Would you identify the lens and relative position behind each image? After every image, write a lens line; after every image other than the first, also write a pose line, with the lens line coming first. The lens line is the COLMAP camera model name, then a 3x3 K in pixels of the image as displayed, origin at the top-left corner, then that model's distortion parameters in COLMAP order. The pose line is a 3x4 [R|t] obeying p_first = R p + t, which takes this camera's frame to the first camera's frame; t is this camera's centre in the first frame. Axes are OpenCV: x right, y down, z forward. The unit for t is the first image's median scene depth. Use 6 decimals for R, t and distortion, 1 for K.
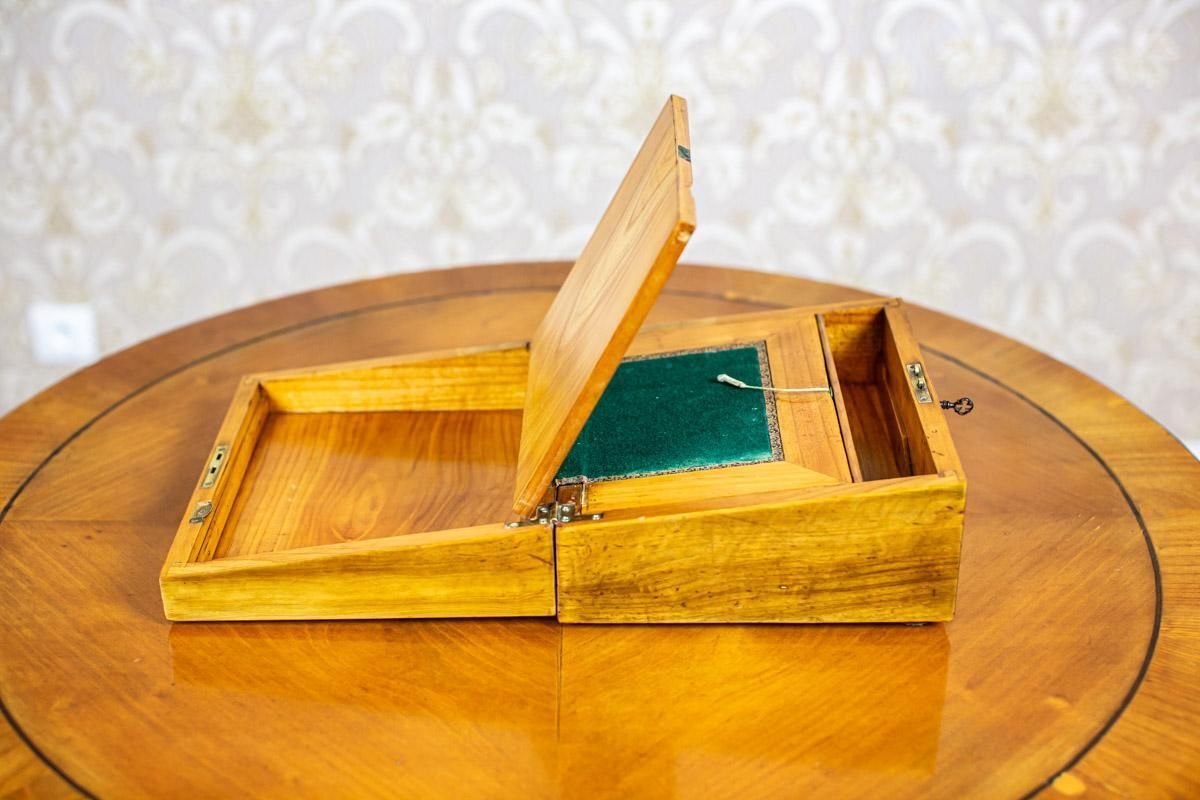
lens RADIAL K [[1800.4, 0, 594.5], [0, 1800.4, 399.4], [0, 0, 1]] dist [-0.125703, 0.113723]
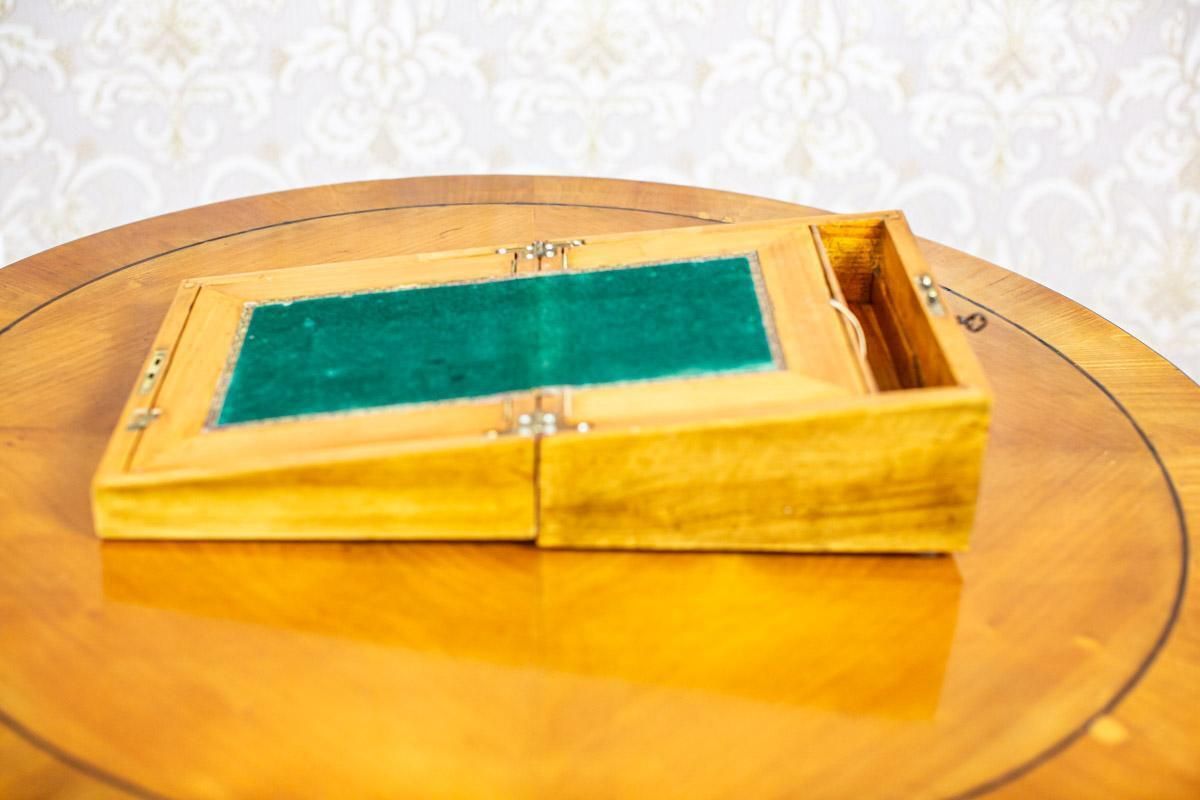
lens RADIAL K [[1816.2, 0, 605.3], [0, 1816.2, 347.3], [0, 0, 1]] dist [-0.175587, 0.270979]
pose [[0.997839, 0.026812, 0.059990, -0.043868], [-0.025873, 0.999531, -0.016371, 0.039761], [-0.060401, 0.014783, 0.998065, 0.090468]]
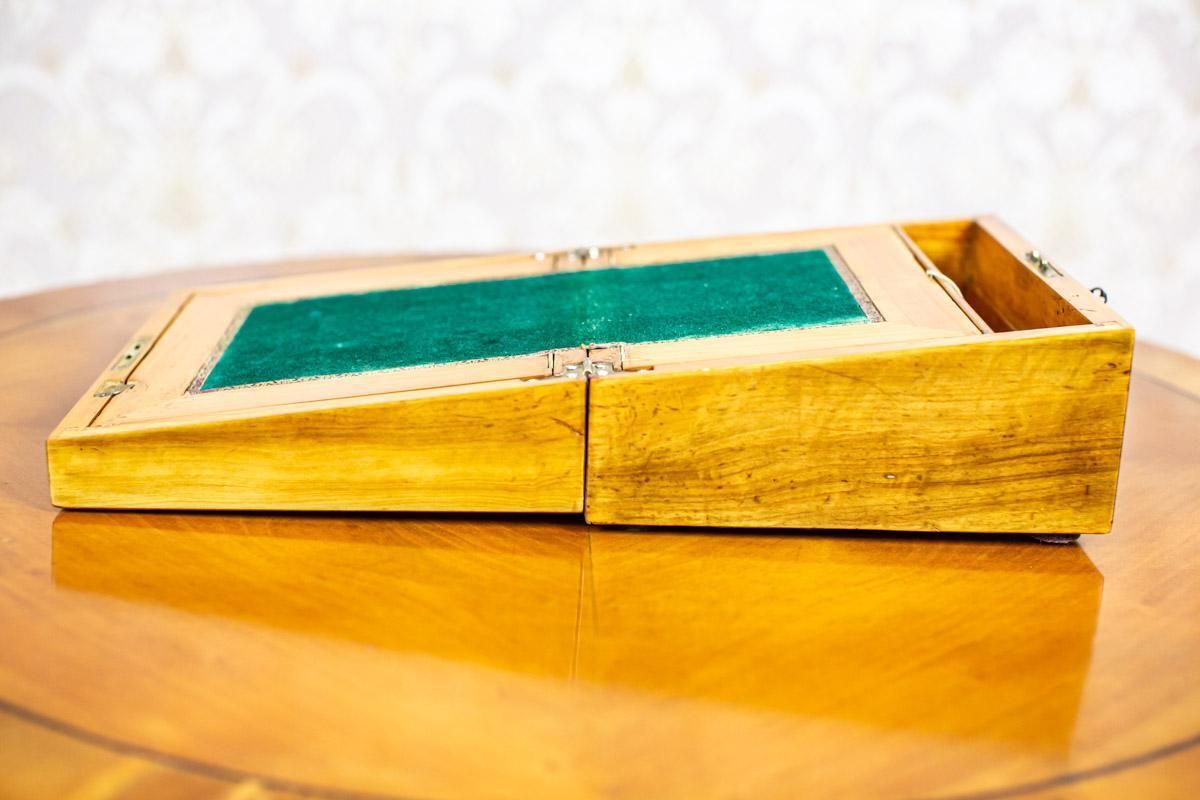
lens RADIAL K [[1816.2, 0, 605.3], [0, 1816.2, 347.3], [0, 0, 1]] dist [-0.175587, 0.270979]
pose [[0.998122, 0.039291, 0.046997, -0.050543], [-0.028789, 0.978073, -0.206265, 0.209879], [-0.054071, 0.204525, 0.977367, 0.259878]]
